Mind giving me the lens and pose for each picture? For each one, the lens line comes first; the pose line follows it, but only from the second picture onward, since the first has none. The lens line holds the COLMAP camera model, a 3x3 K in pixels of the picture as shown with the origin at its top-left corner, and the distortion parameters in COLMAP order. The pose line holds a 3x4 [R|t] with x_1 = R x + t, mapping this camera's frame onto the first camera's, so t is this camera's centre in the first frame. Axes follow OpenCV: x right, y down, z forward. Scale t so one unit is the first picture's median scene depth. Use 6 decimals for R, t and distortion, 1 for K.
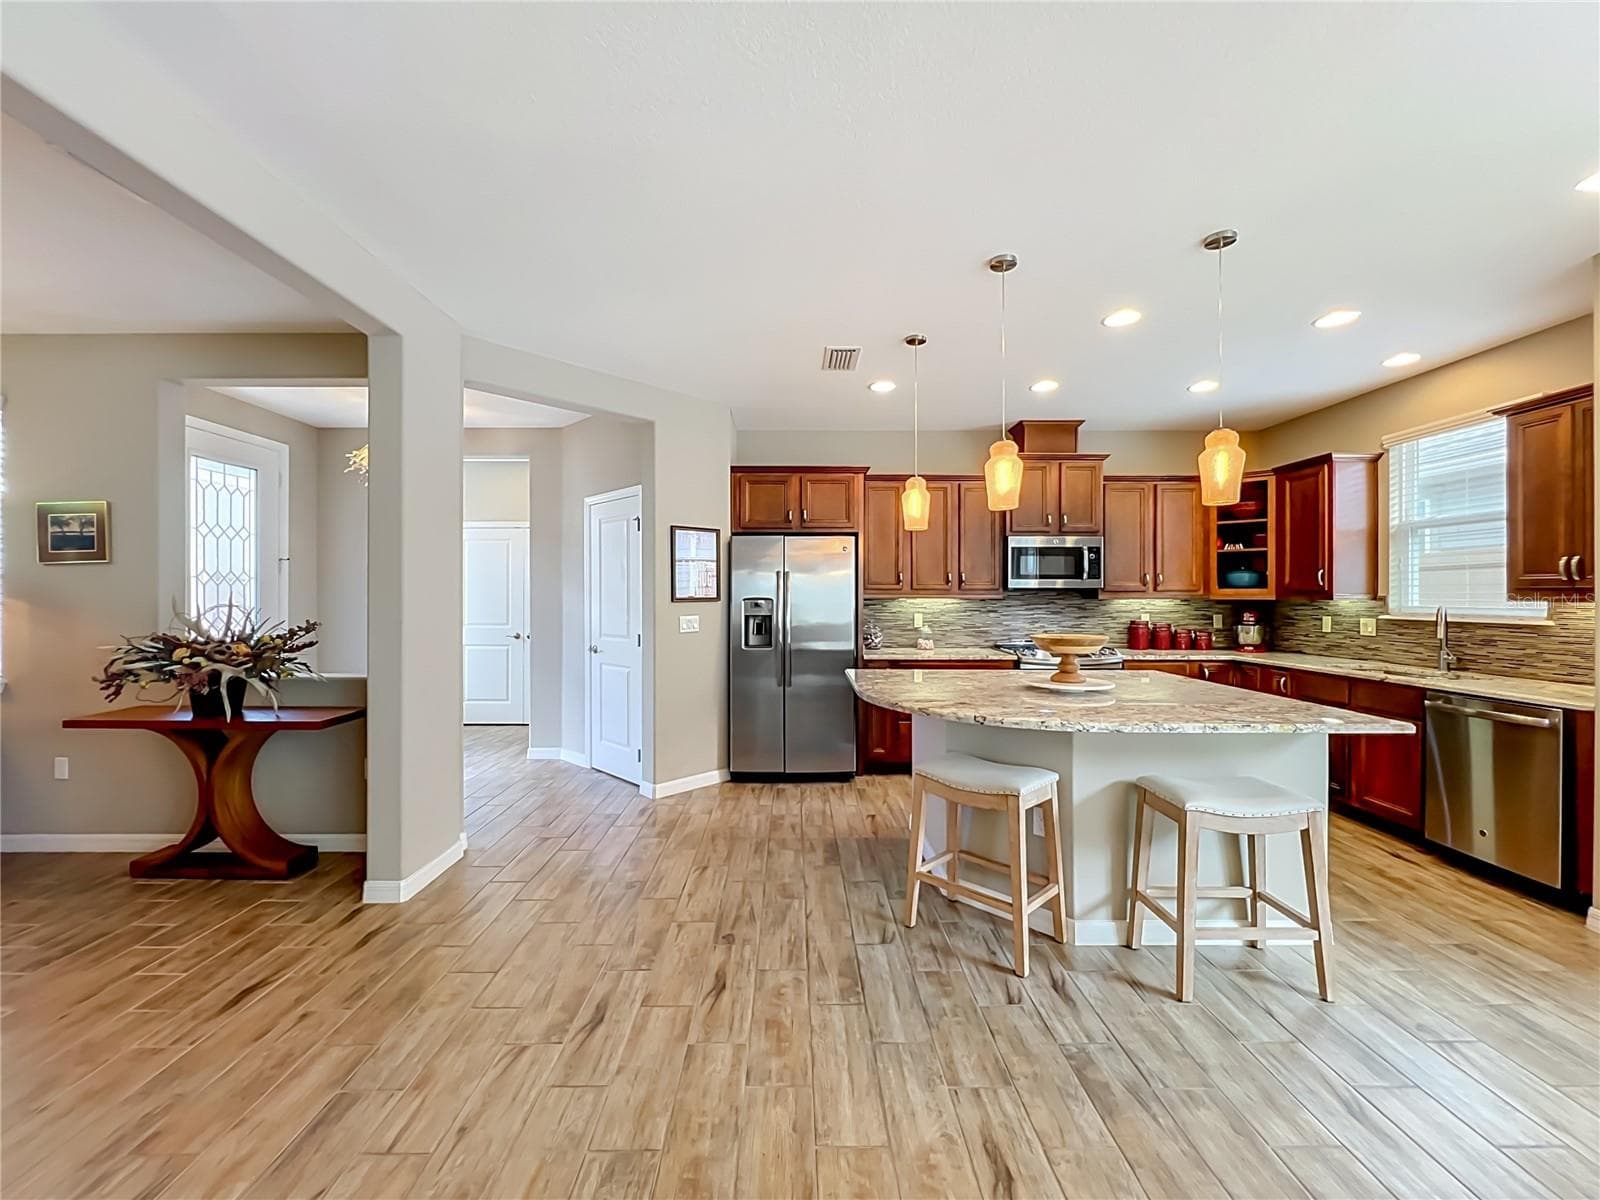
lens RADIAL K [[647.4, 0, 797.2], [0, 647.4, 590.6], [0, 0, 1]] dist [0.000124, -0.000284]
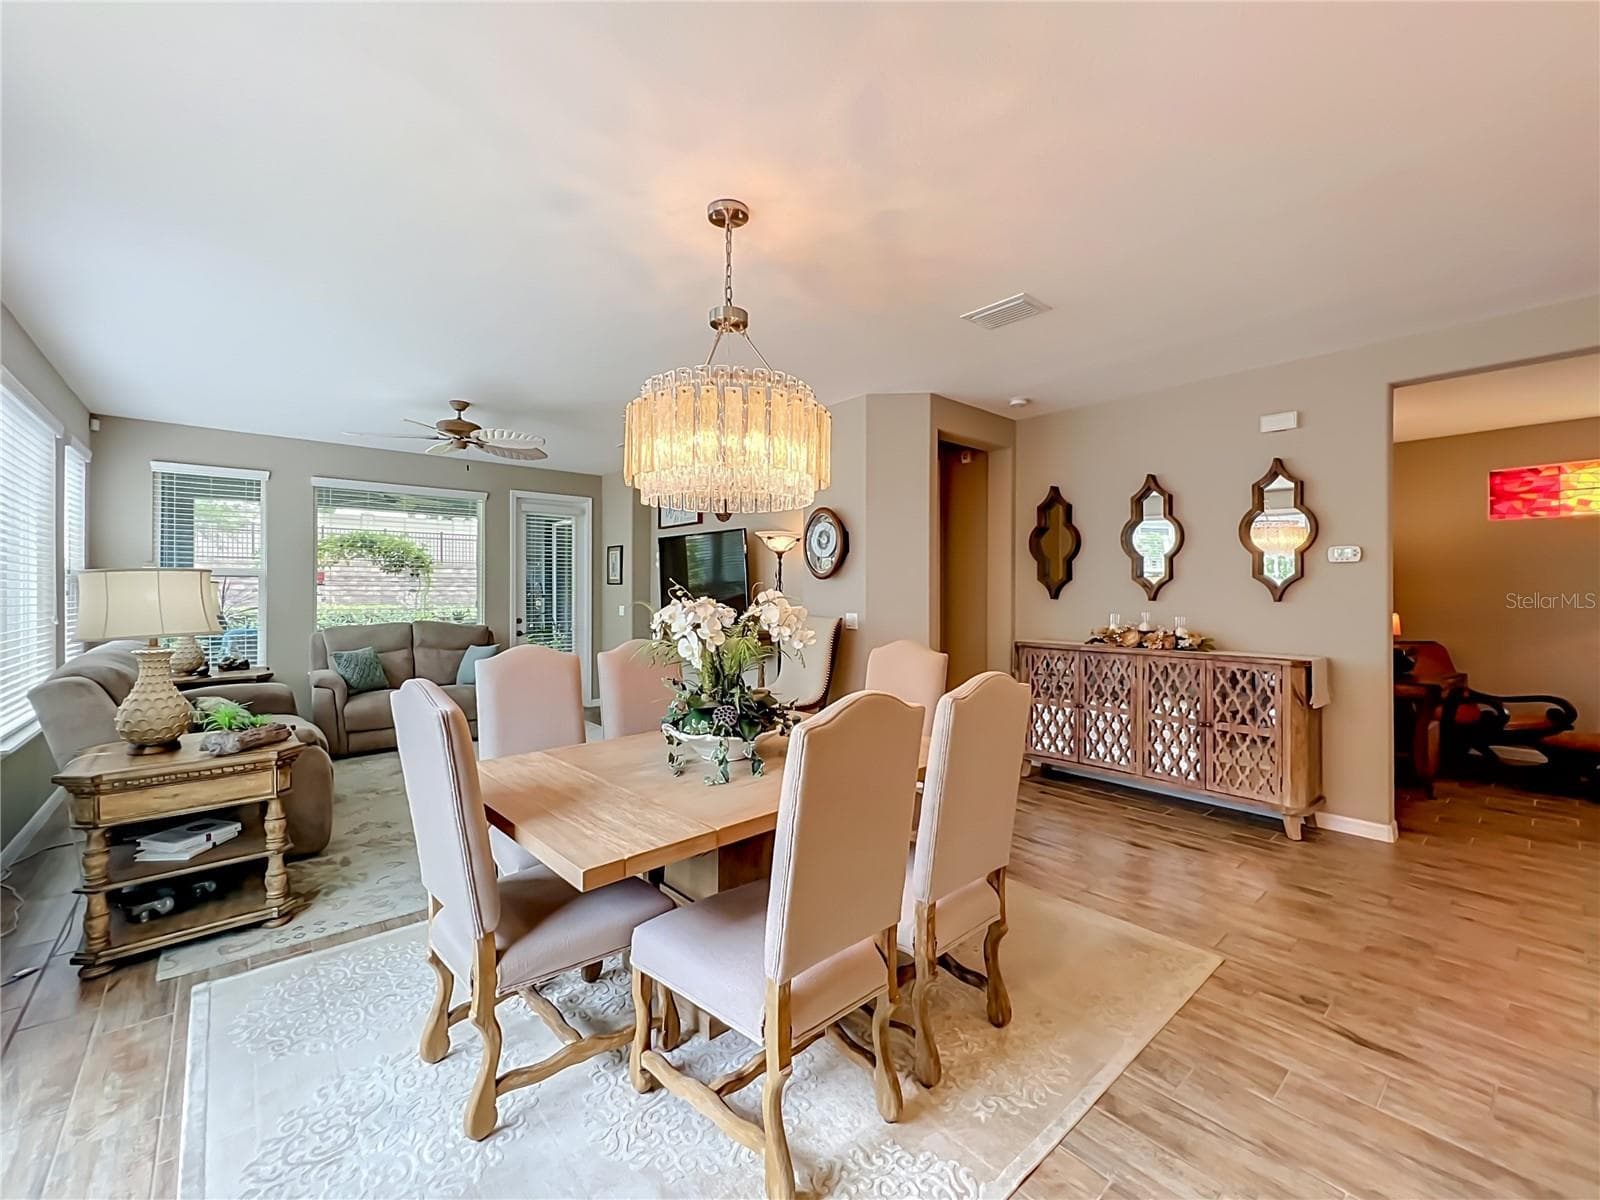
lens RADIAL K [[647.4, 0, 793.3], [0, 647.4, 600.4], [0, 0, 1]] dist [0.000124, -0.000284]
pose [[-0.763481, 0.003948, -0.645818, 0.811486], [0.001608, 0.999990, 0.004212, 0.007292], [0.645828, 0.002177, -0.763479, 0.504763]]
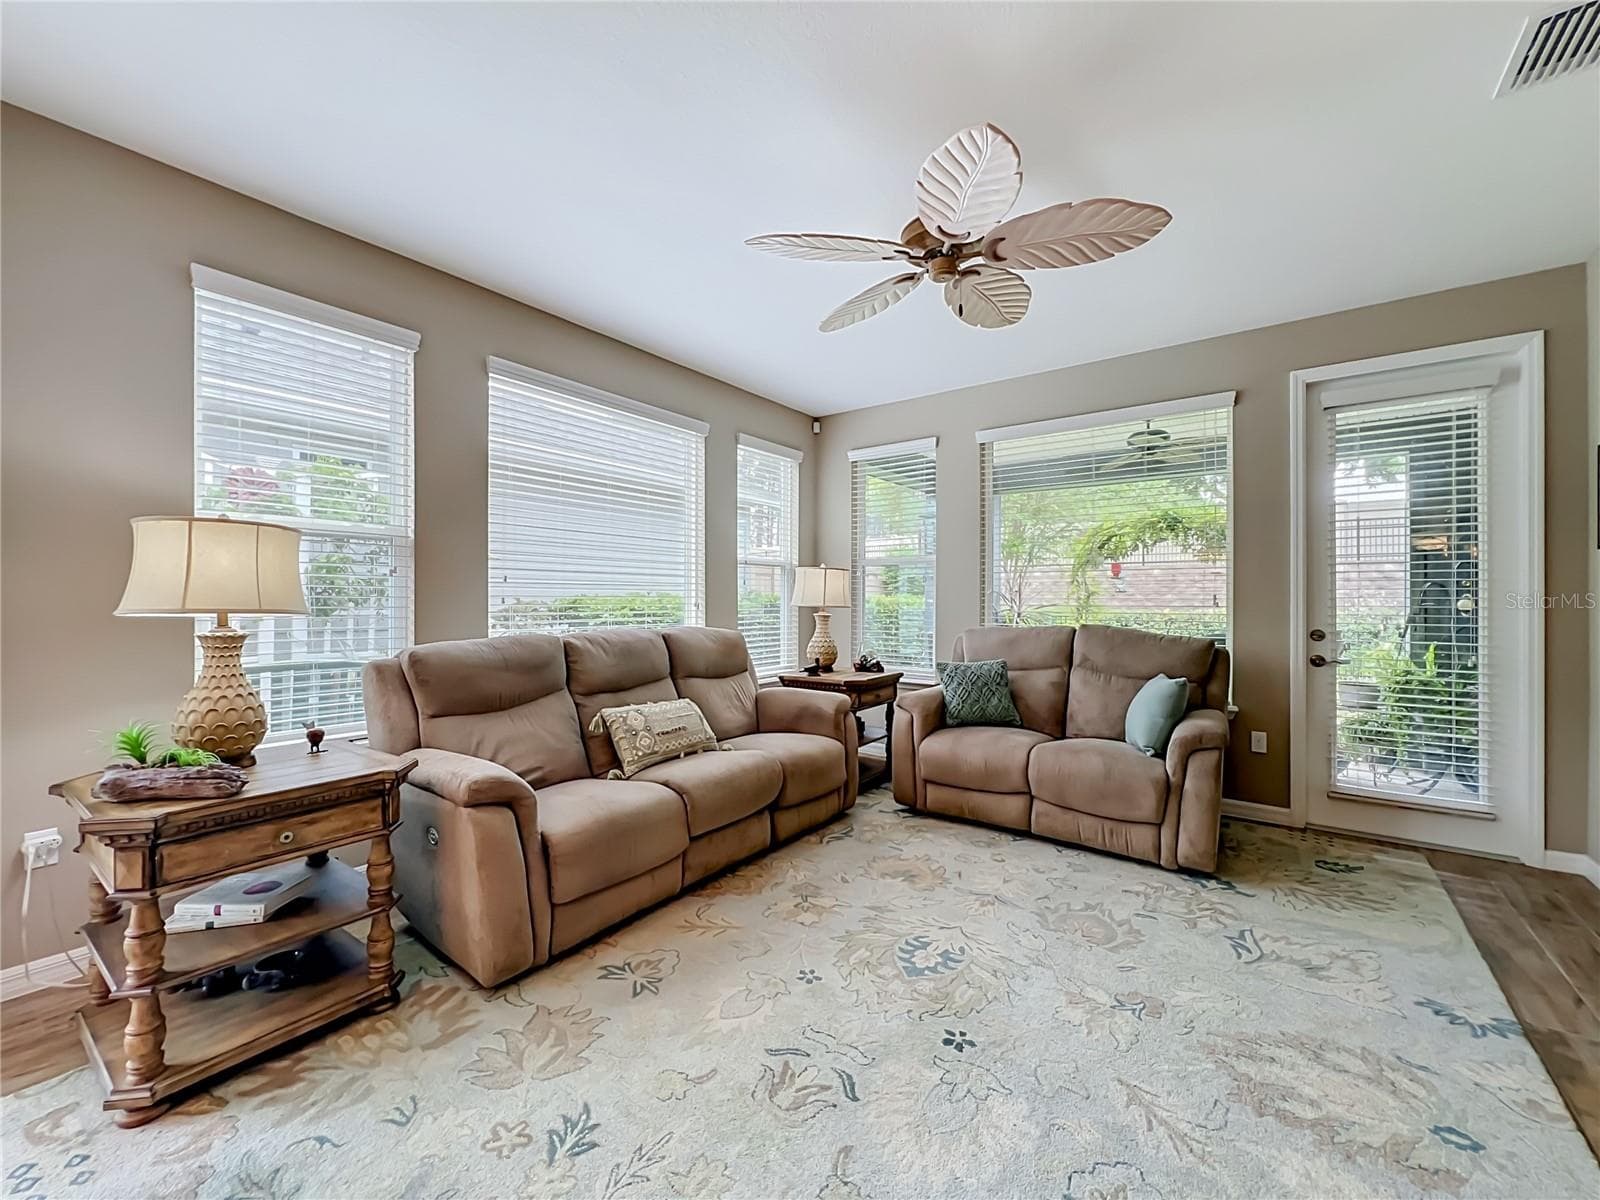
lens RADIAL K [[647.4, 0, 795.5], [0, 647.4, 595.1], [0, 0, 1]] dist [0.000124, -0.000284]
pose [[-0.799467, 0.000053, 0.600709, 0.216369], [-0.008066, 0.999909, -0.010824, 0.033867], [-0.600655, -0.013499, -0.799394, -0.306920]]
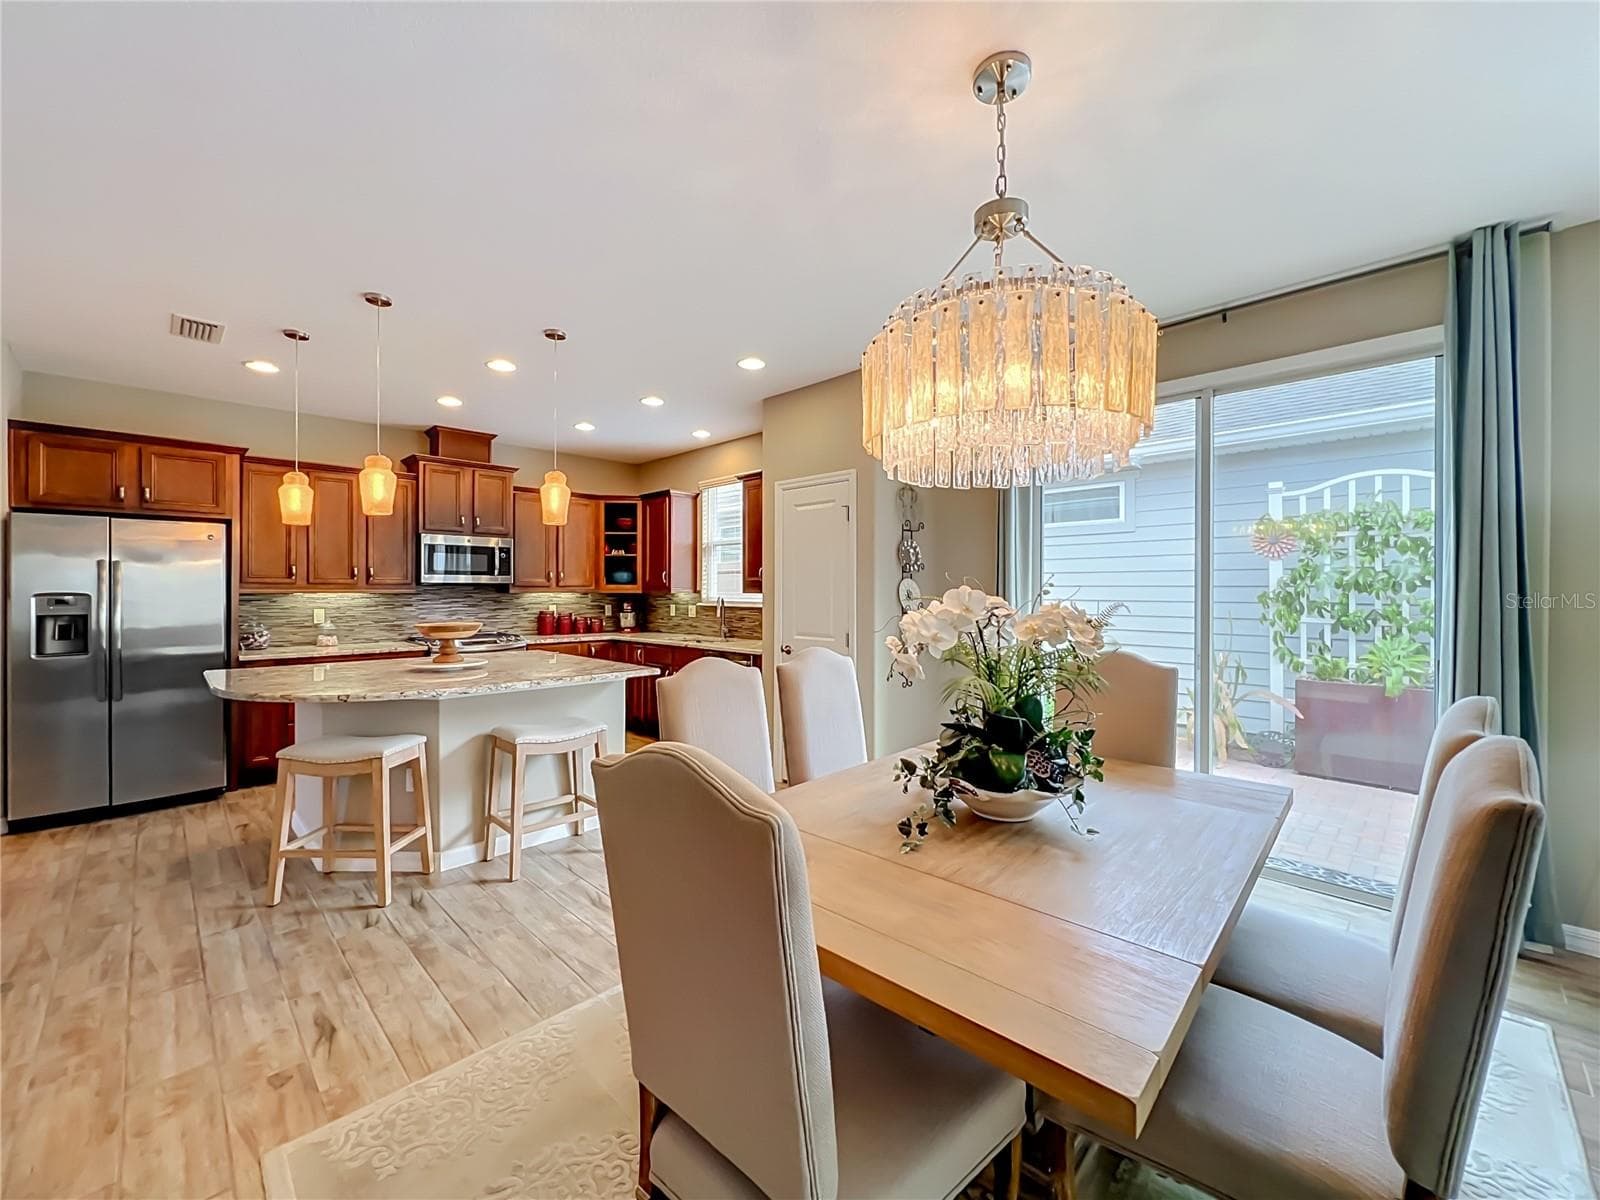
lens RADIAL K [[647.4, 0, 797.1], [0, 647.4, 589.8], [0, 0, 1]] dist [0.000124, -0.000284]
pose [[0.712176, -0.000730, 0.702000, 0.030171], [-0.004972, 0.999969, 0.006083, -0.003094], [-0.701983, -0.007823, 0.712151, -0.242874]]
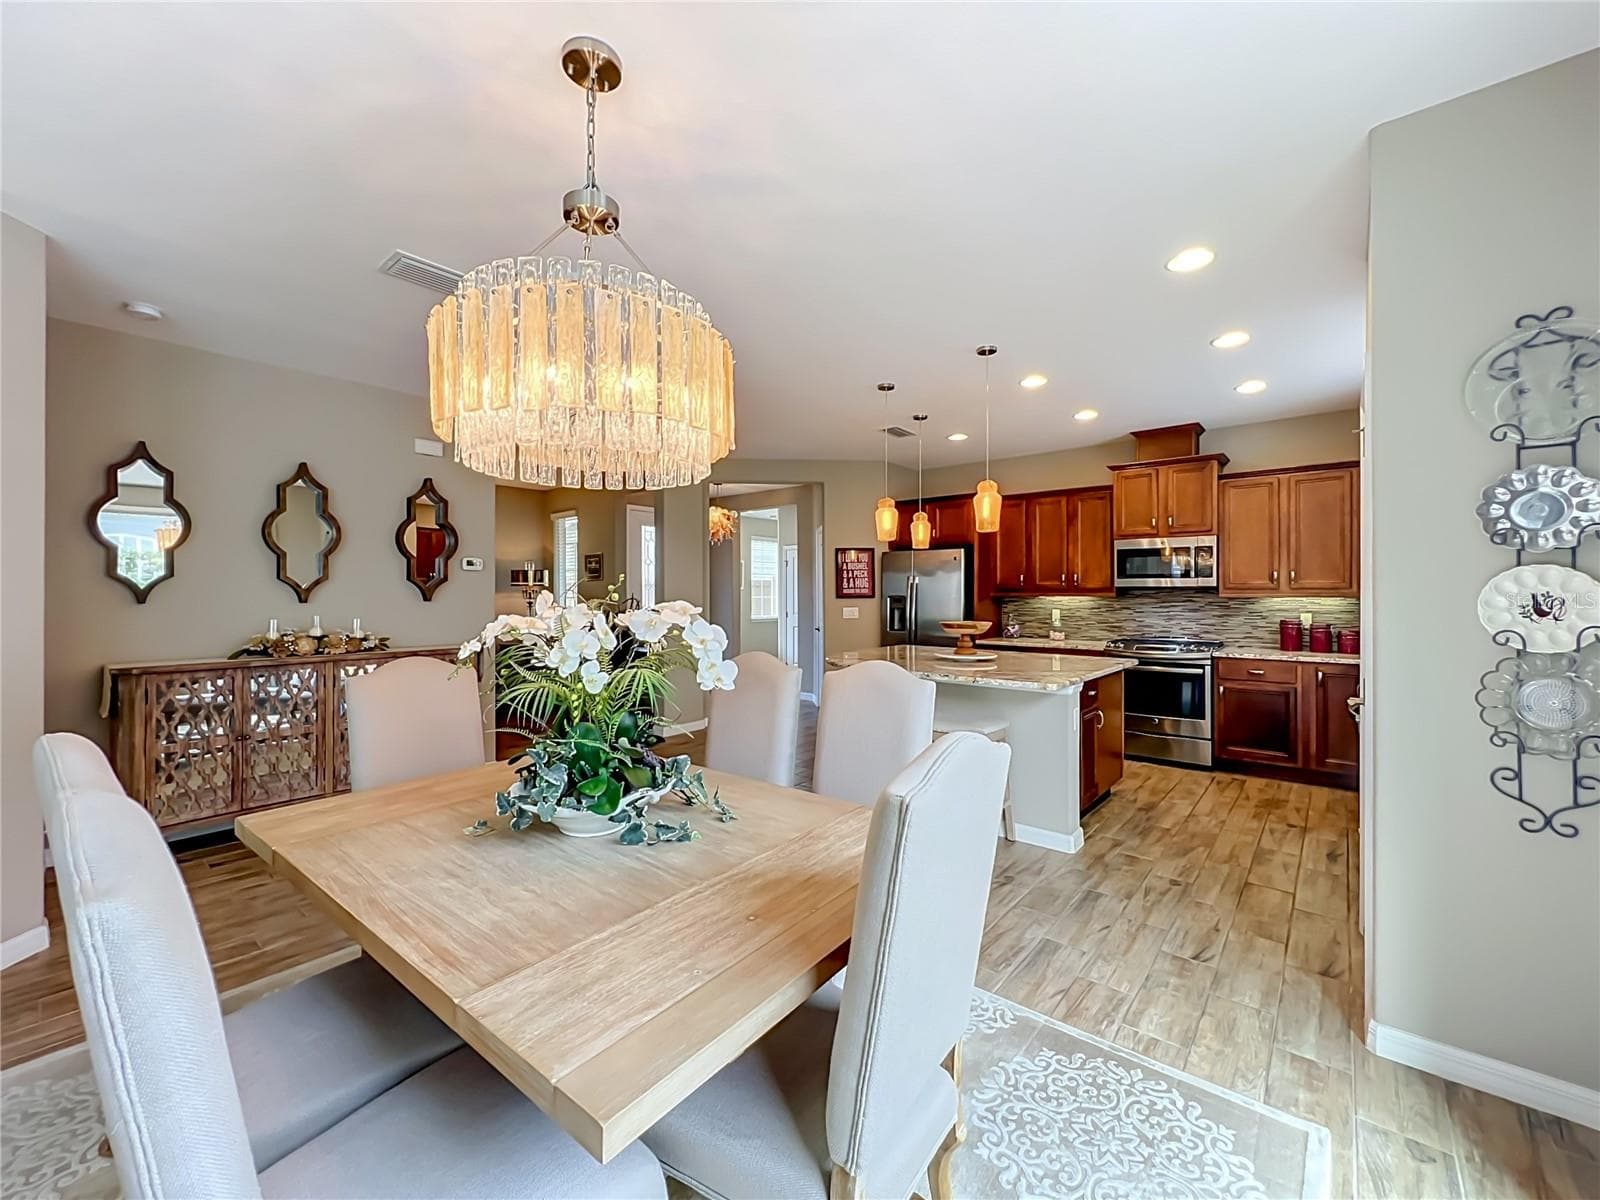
lens RADIAL K [[647.4, 0, 793.5], [0, 647.4, 593.8], [0, 0, 1]] dist [0.000124, -0.000284]
pose [[0.756285, 0.000704, -0.654242, 0.858062], [0.005640, 0.999955, 0.007596, -0.005153], [0.654218, -0.009434, 0.756247, -0.263895]]
